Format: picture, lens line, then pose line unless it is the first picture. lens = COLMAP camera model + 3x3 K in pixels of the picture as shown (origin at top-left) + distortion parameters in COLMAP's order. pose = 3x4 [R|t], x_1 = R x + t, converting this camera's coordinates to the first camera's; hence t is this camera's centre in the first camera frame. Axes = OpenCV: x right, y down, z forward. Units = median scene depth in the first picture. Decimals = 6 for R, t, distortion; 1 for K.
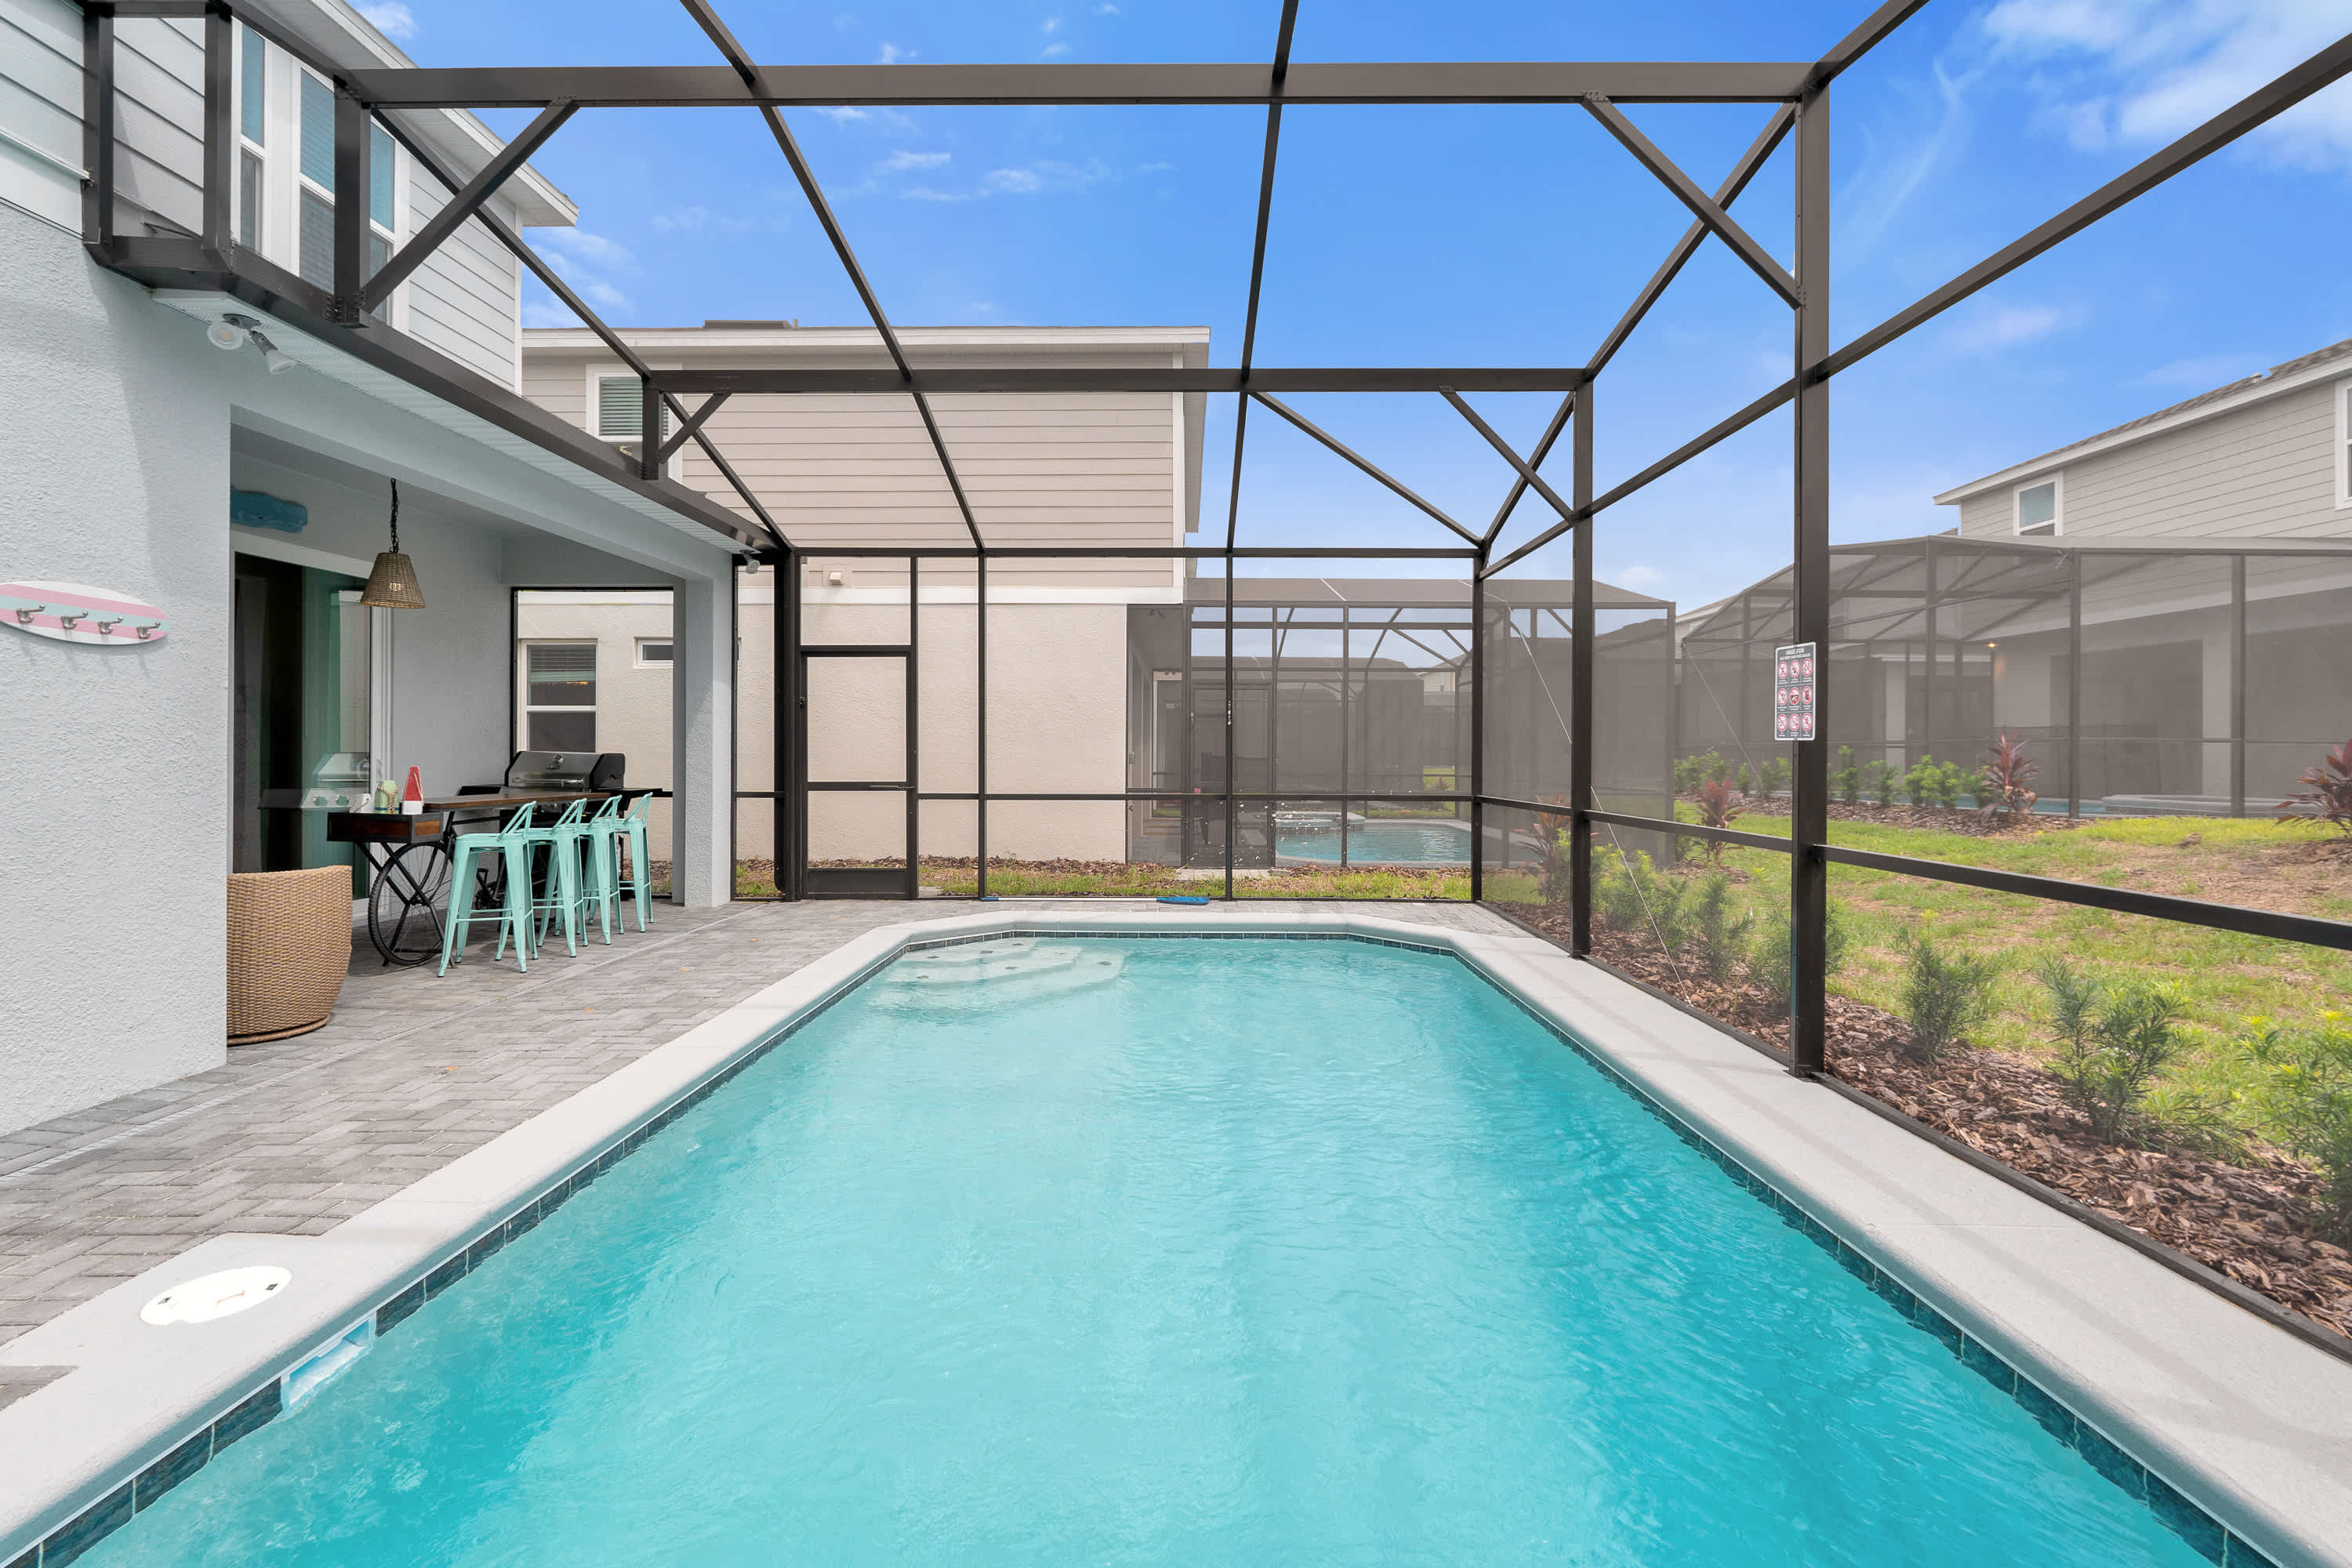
lens RADIAL K [[1038.5, 0, 1159.6], [0, 1038.5, 739.5], [0, 0, 1]] dist [0.000250, 0.000976]
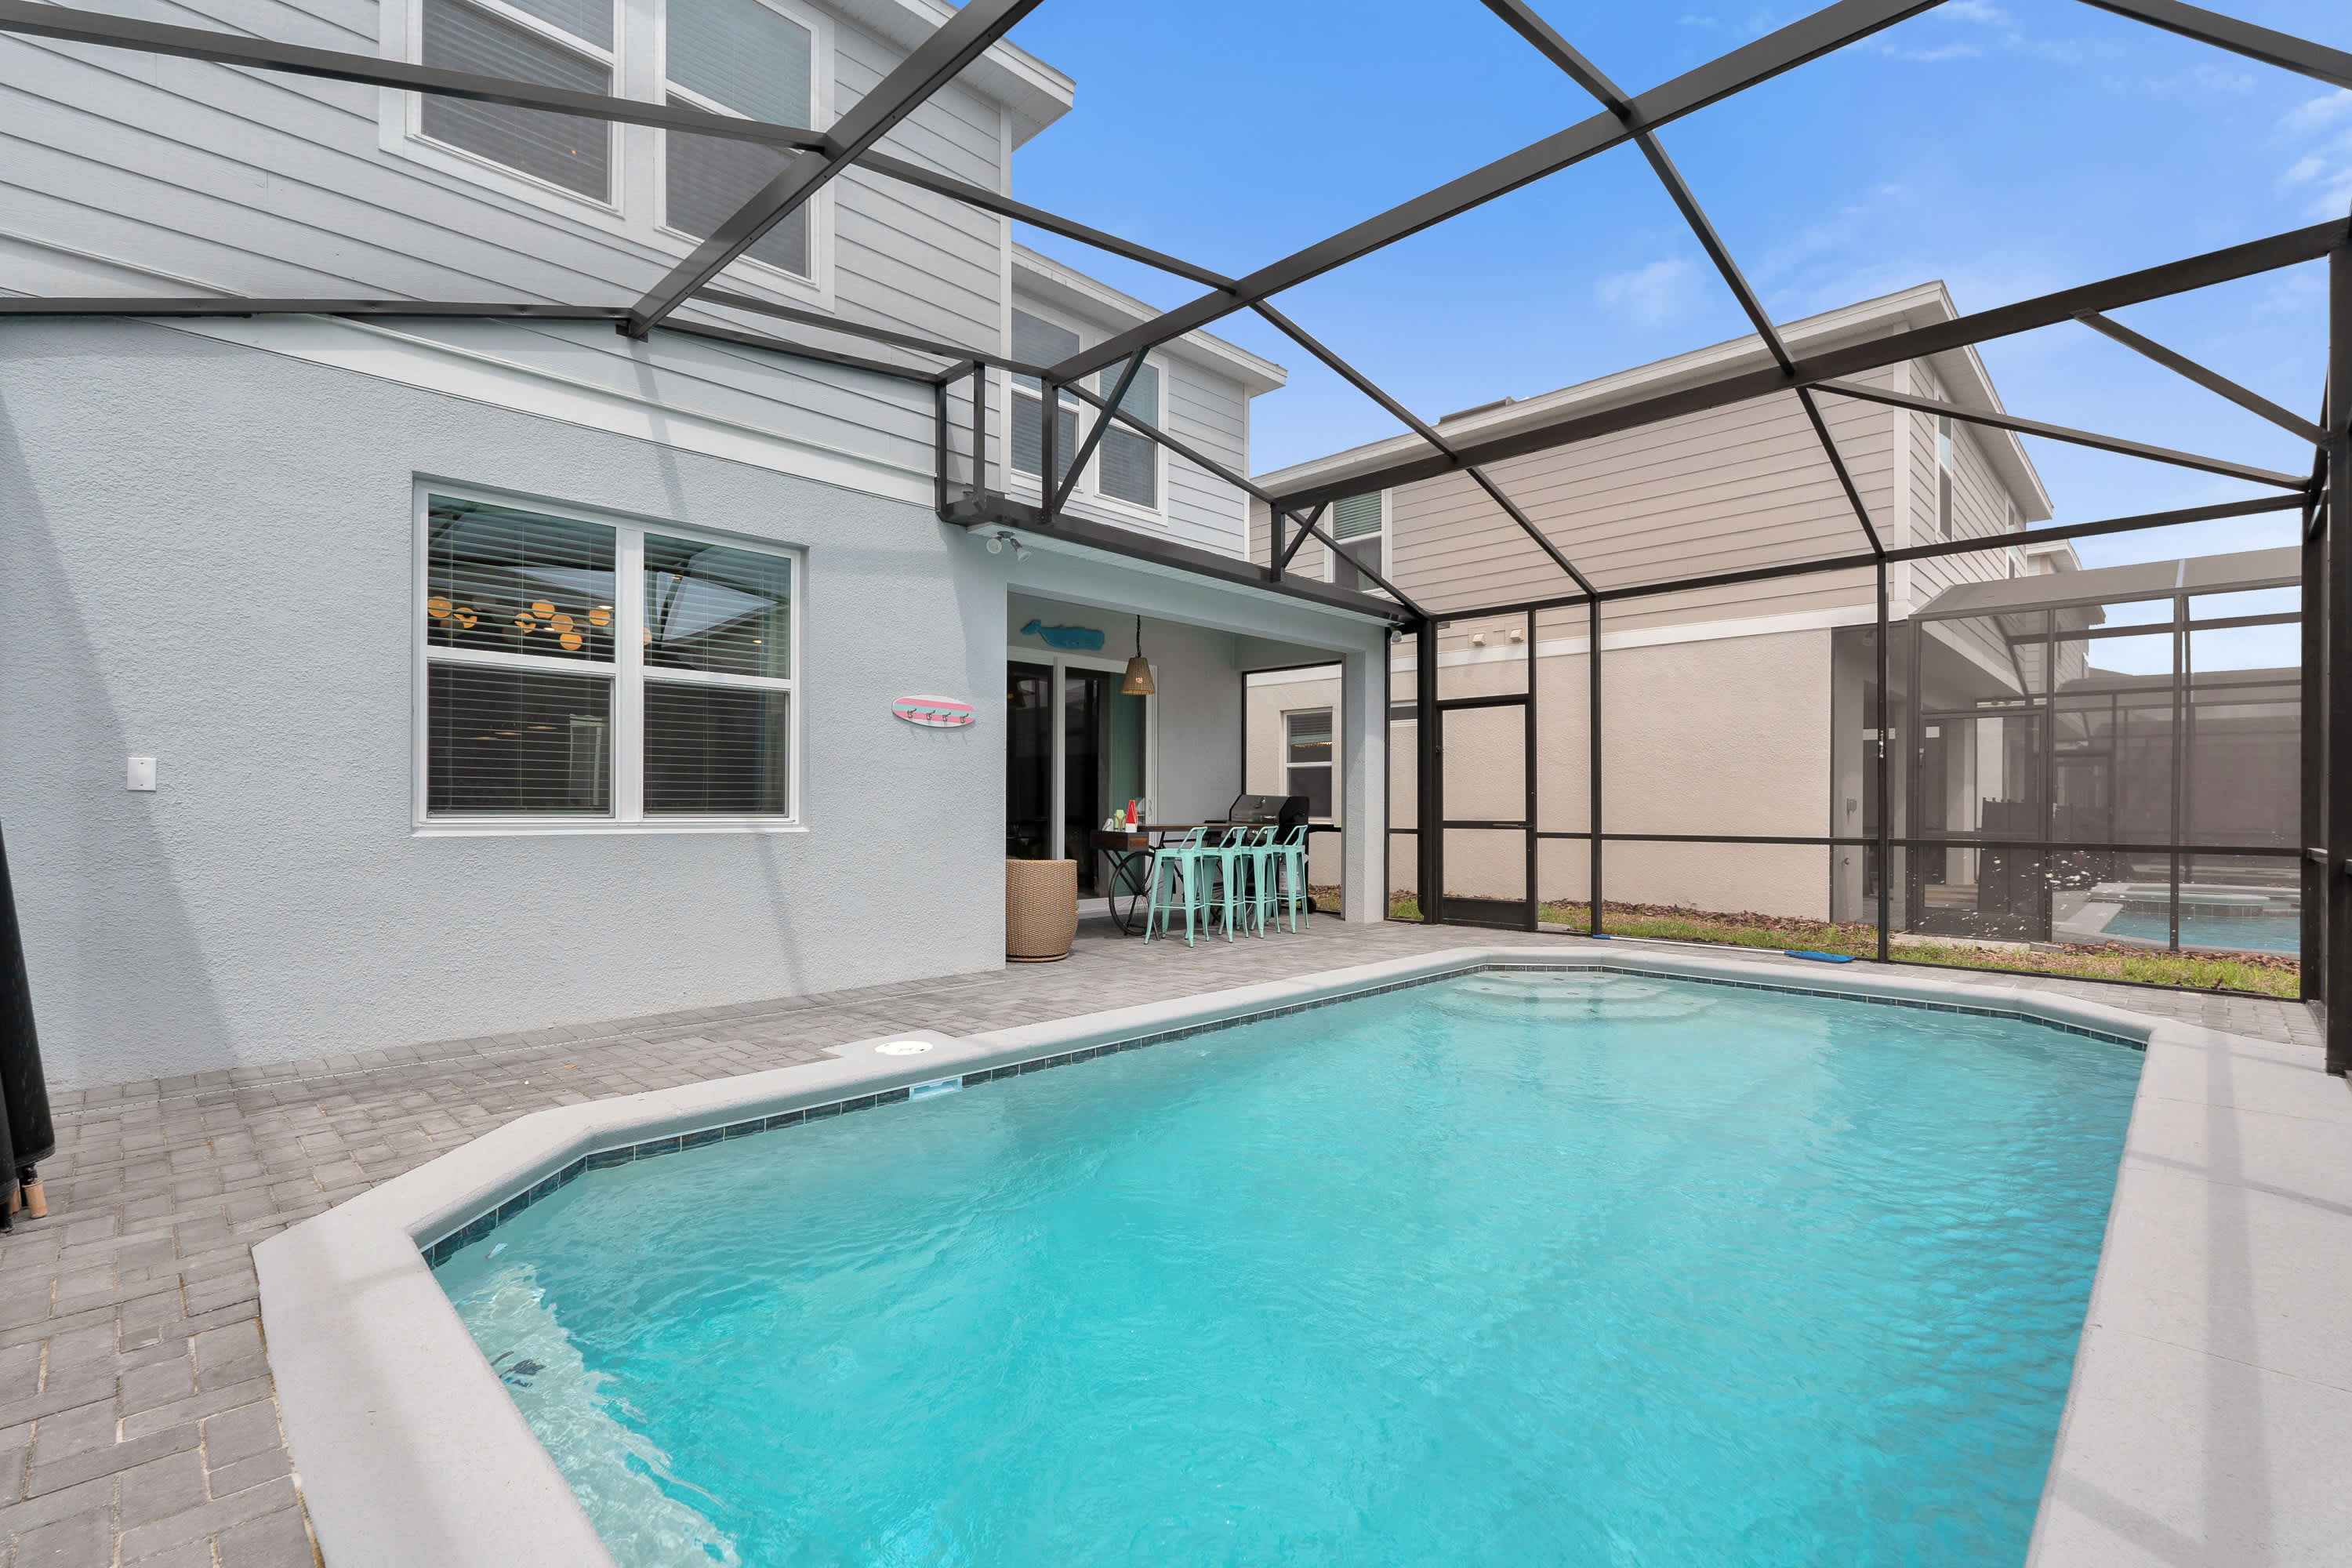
lens RADIAL K [[1038.5, 0, 1183.7], [0, 1038.5, 799.6], [0, 0, 1]] dist [0.000250, 0.000976]
pose [[0.734465, -0.005145, -0.678627, 0.227535], [0.006186, 0.999980, -0.000886, 0.017132], [0.678619, -0.003547, 0.734482, -0.026500]]
